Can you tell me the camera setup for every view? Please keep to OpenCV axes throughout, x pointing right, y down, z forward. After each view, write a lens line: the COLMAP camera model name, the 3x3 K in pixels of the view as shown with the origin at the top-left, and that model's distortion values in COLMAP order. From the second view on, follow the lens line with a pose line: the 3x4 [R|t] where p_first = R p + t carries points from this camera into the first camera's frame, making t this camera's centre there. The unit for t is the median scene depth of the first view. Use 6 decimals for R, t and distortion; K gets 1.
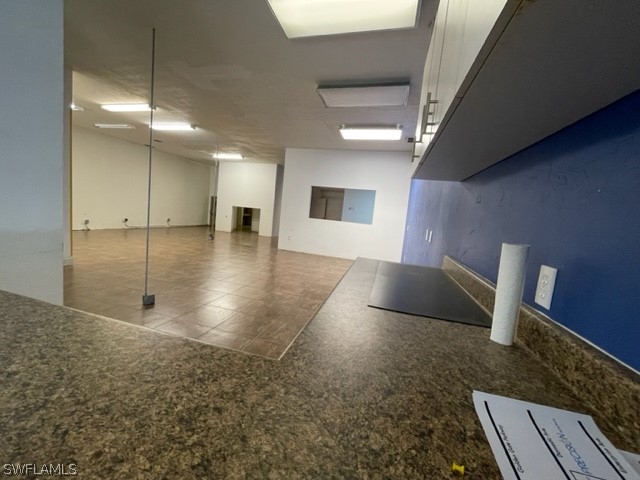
lens RADIAL K [[259.3, 0, 318.7], [0, 259.3, 237.8], [0, 0, 1]] dist [0.000305, -0.000357]
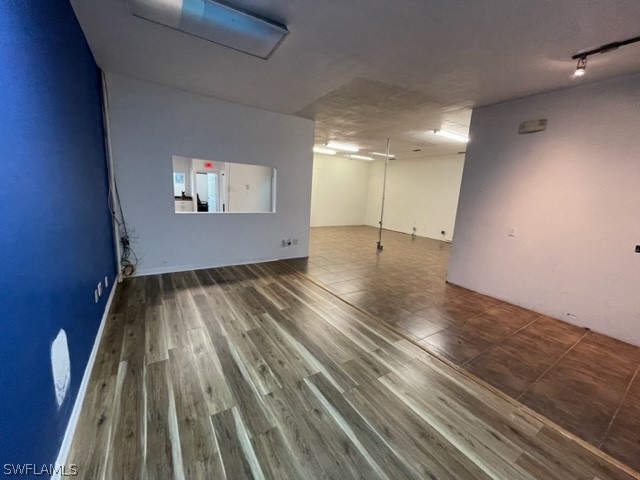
lens RADIAL K [[259.3, 0, 318.4], [0, 259.3, 240.6], [0, 0, 1]] dist [0.000305, -0.000357]
pose [[-0.658480, -0.006157, -0.752573, 0.311946], [-0.212028, 0.960980, 0.177657, -0.098184], [0.722114, 0.276550, -0.634091, 1.092223]]
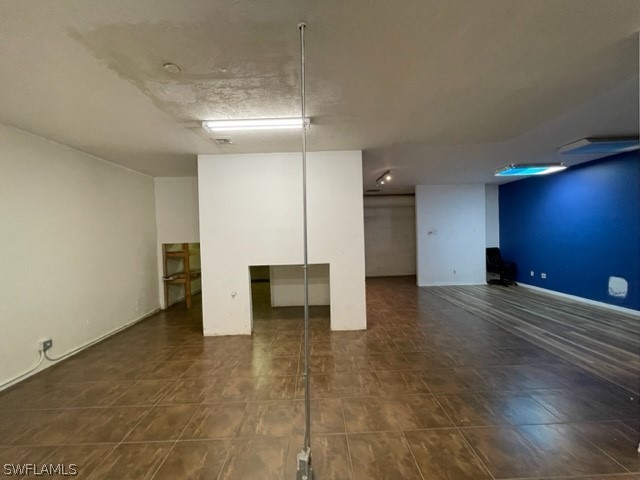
lens RADIAL K [[259.3, 0, 320.6], [0, 259.3, 238.4], [0, 0, 1]] dist [0.000305, -0.000357]
pose [[0.953897, -0.137401, 0.266837, -0.329108], [0.157034, 0.986139, -0.053579, -0.127332], [-0.255777, 0.093011, 0.962251, 0.601871]]
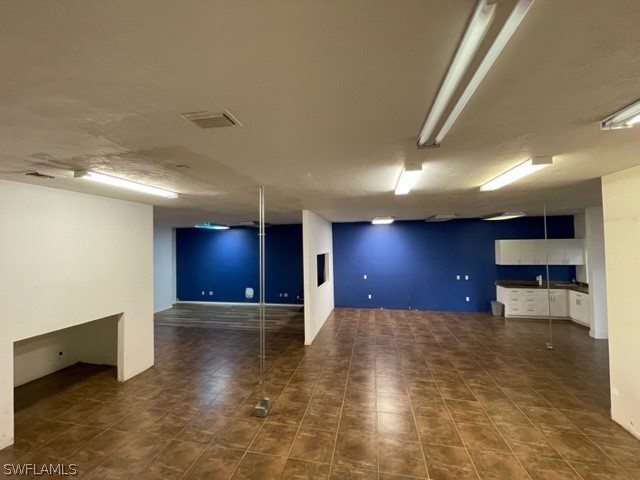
lens RADIAL K [[259.3, 0, 320.4], [0, 259.3, 240.4], [0, 0, 1]] dist [0.000305, -0.000357]
pose [[-0.056608, -0.082297, 0.994999, -0.585261], [0.110606, 0.989945, 0.088172, -0.209444], [-0.992251, 0.115044, -0.046937, 0.684871]]
